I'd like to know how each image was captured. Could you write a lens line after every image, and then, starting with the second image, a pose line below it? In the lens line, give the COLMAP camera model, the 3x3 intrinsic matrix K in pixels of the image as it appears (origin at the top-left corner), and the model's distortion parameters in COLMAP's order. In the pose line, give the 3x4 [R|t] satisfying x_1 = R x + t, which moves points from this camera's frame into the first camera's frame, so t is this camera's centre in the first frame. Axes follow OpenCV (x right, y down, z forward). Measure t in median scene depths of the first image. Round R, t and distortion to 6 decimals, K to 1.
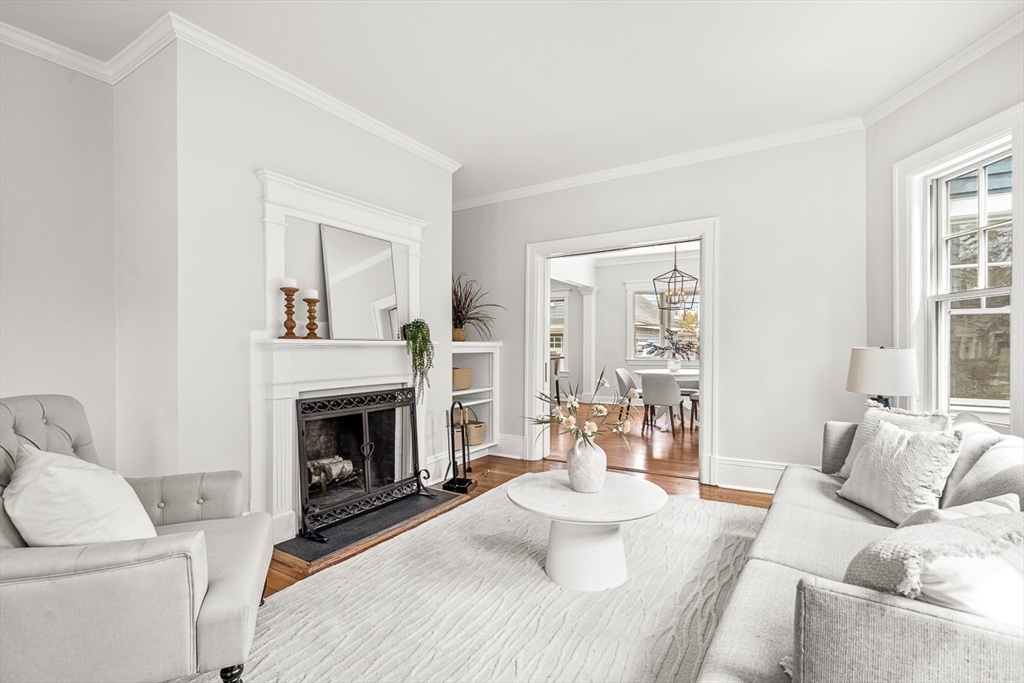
lens RADIAL K [[466.5, 0, 514.8], [0, 466.5, 342.3], [0, 0, 1]] dist [0.001878, -0.001297]
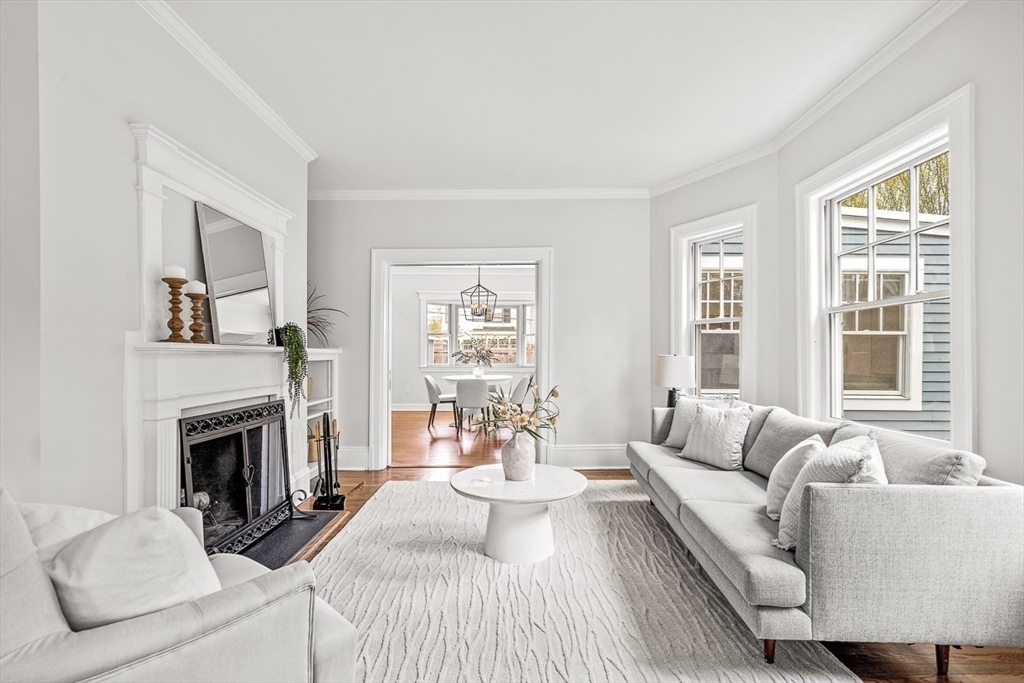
lens RADIAL K [[466.5, 0, 516.7], [0, 466.5, 350.2], [0, 0, 1]] dist [0.001878, -0.001297]
pose [[0.855690, 0.007288, 0.517438, -0.361278], [-0.007000, 0.999972, -0.002507, 0.002846], [-0.517442, -0.001477, 0.855717, 0.017395]]
